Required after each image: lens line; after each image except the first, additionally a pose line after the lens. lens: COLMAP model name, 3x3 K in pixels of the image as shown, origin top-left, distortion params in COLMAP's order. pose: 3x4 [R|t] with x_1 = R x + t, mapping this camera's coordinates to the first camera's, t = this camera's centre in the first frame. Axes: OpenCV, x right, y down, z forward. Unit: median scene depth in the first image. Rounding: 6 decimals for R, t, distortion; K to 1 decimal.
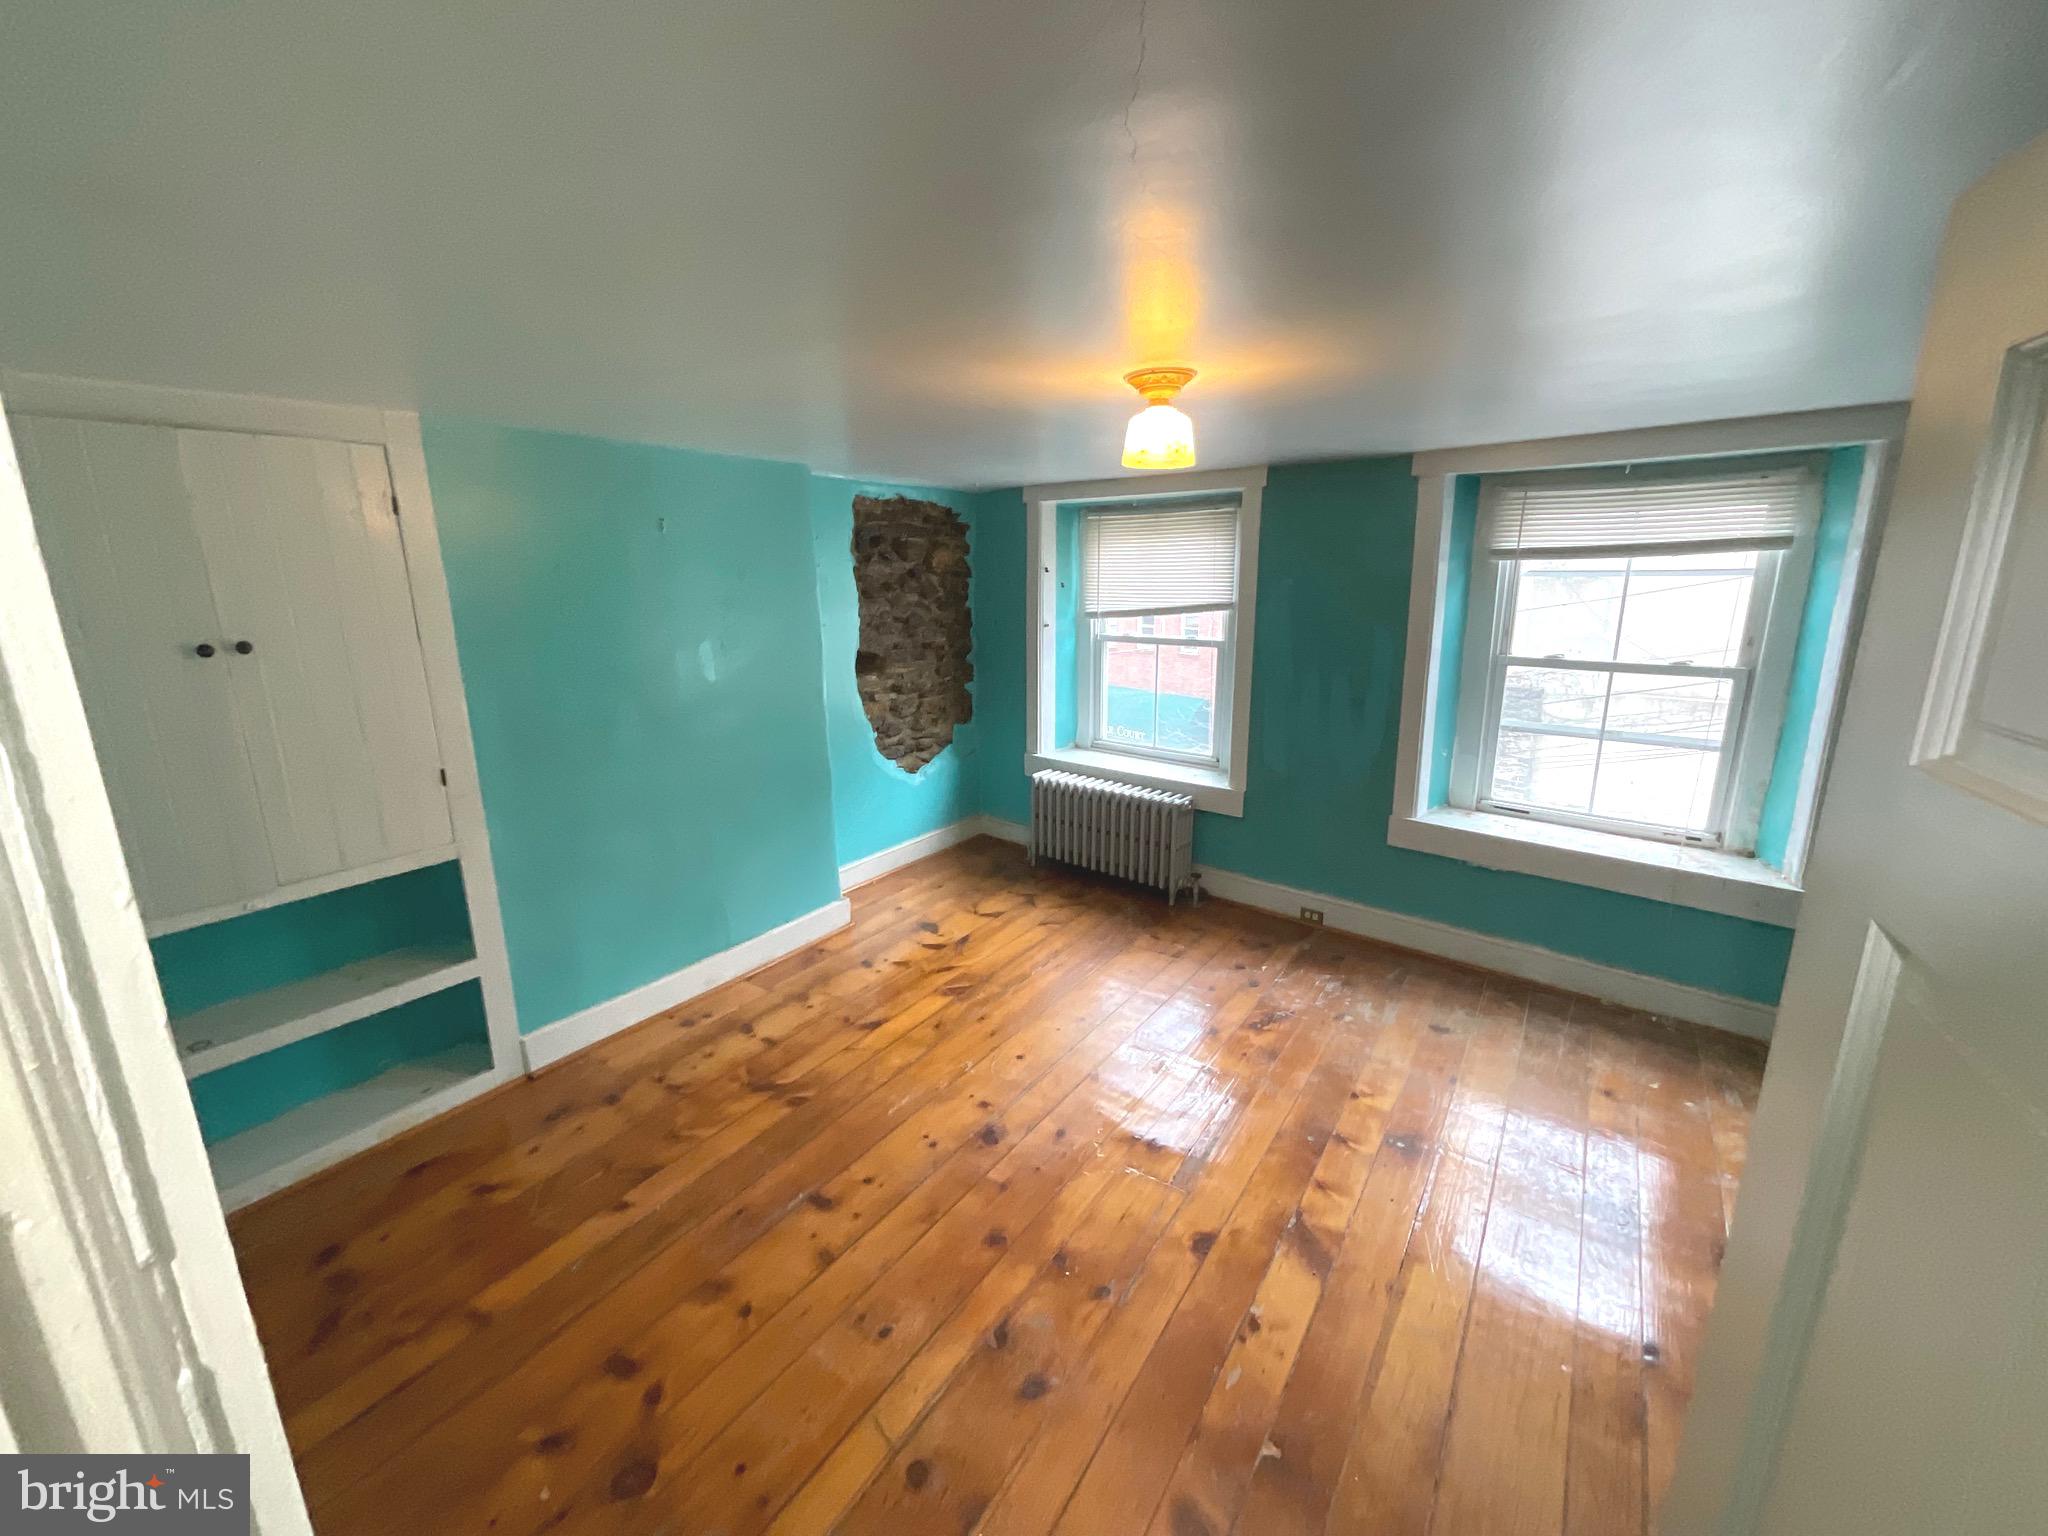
lens RADIAL K [[828.6, 0, 1019.7], [0, 828.6, 770.7], [0, 0, 1]] dist [-0.006505, 0.001828]
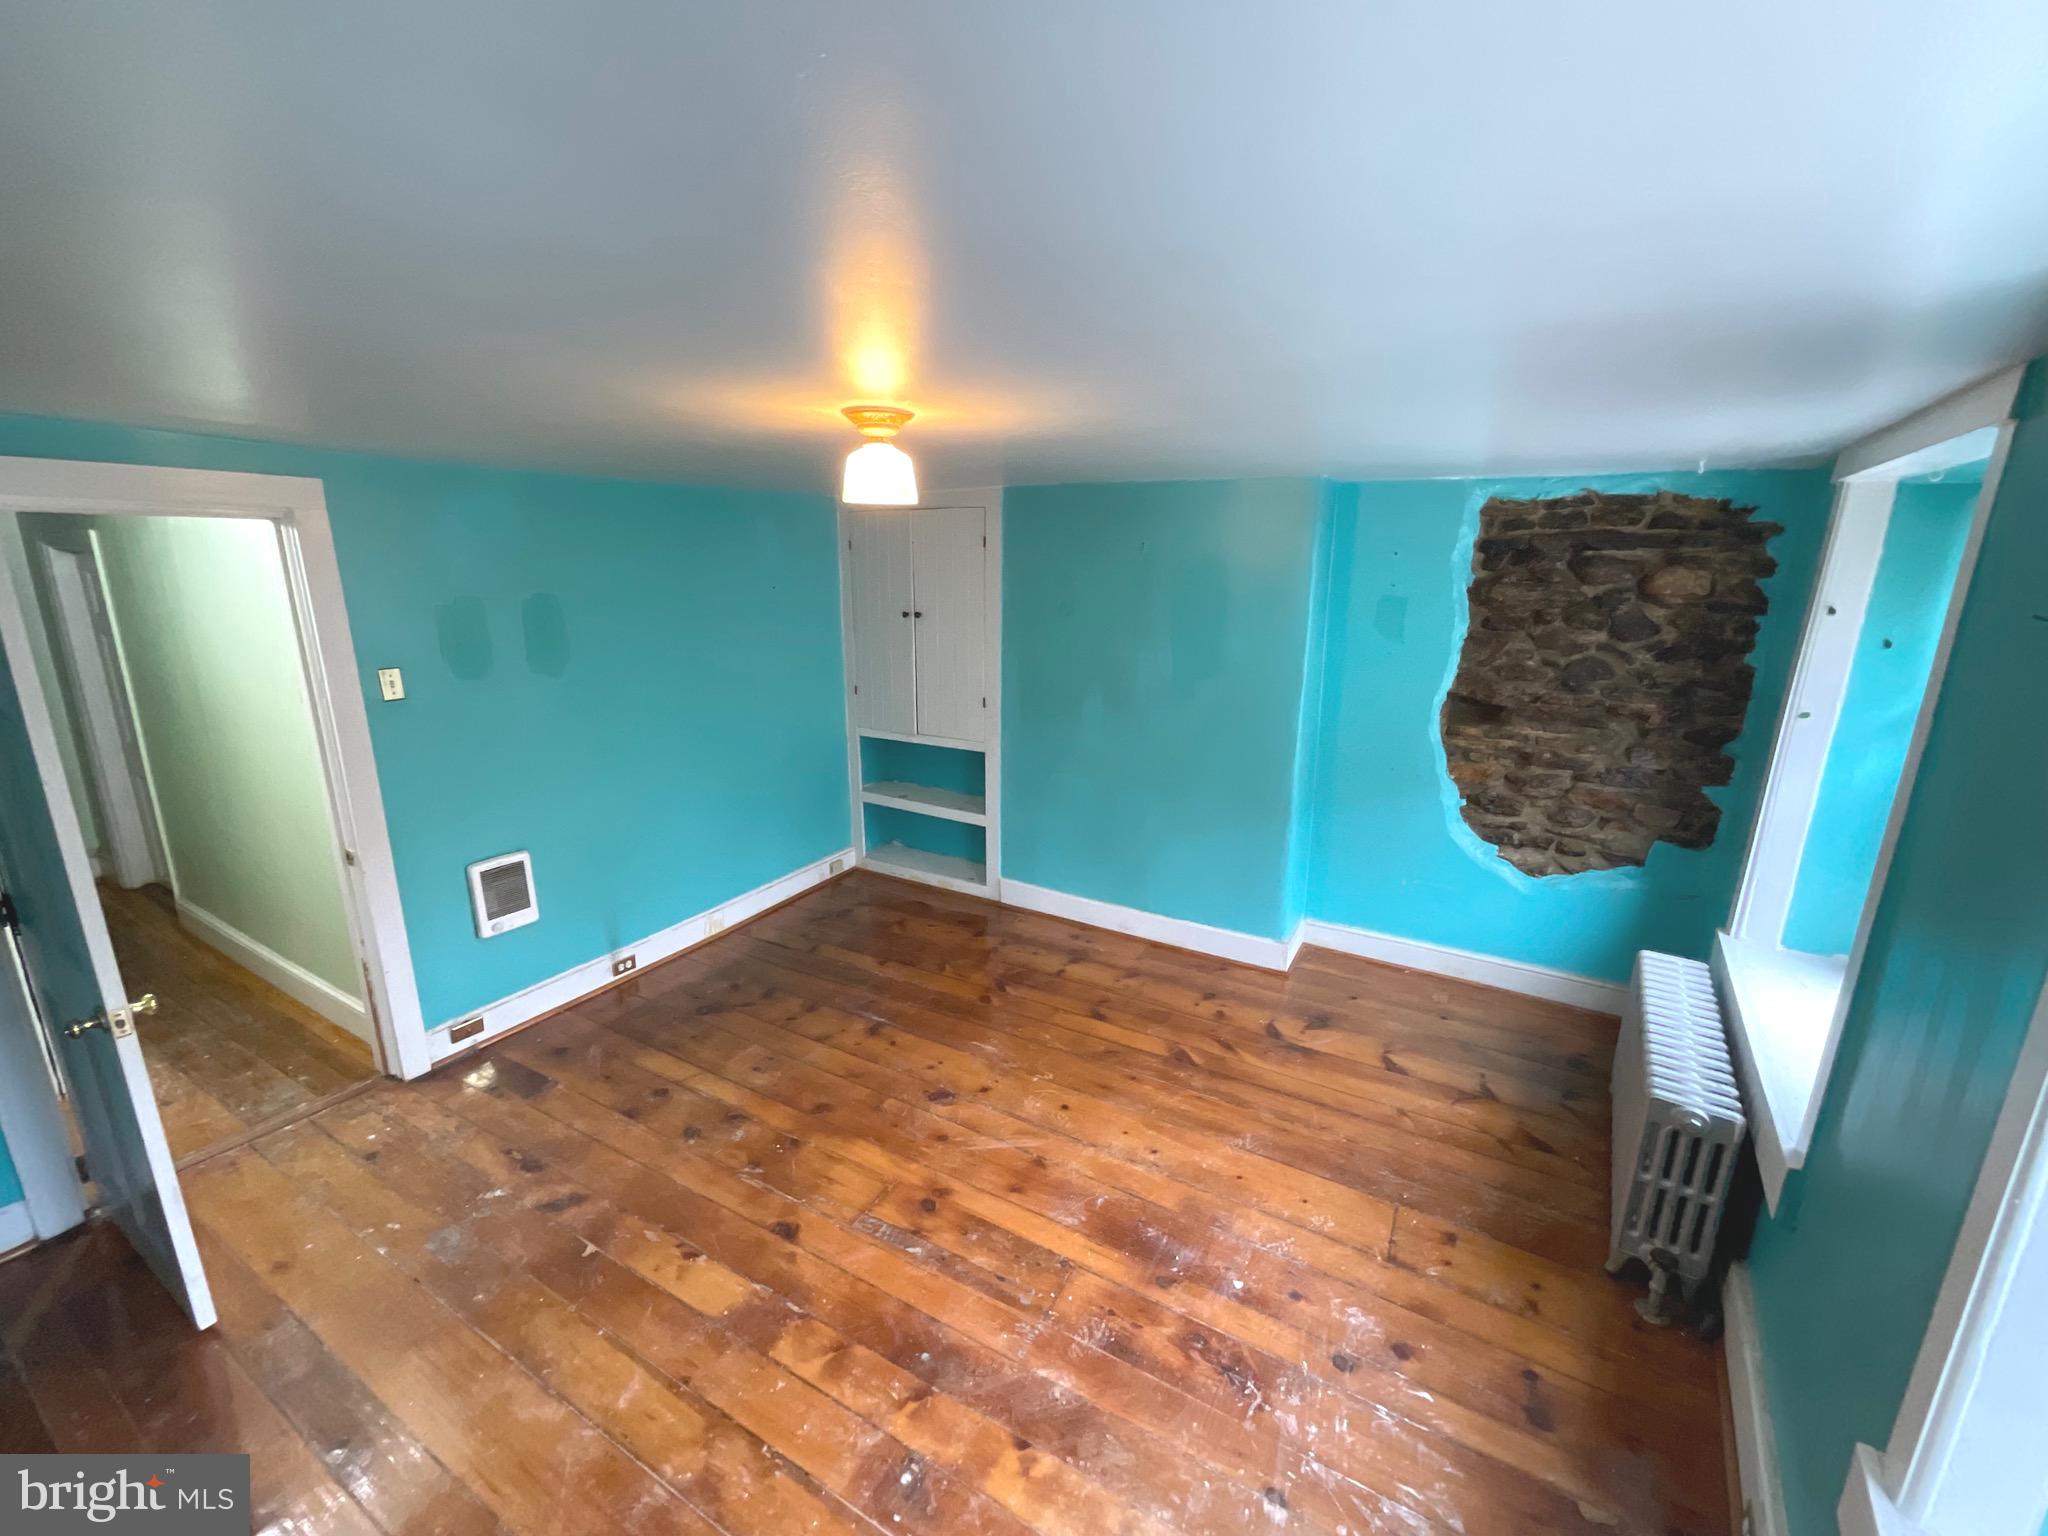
lens RADIAL K [[828.6, 0, 1017.1], [0, 828.6, 762.7], [0, 0, 1]] dist [-0.006505, 0.001828]
pose [[0.088604, 0.249934, -0.964200, 0.760947], [-0.247521, 0.943168, 0.221737, -0.210758], [0.964823, 0.219013, 0.145433, 0.673862]]
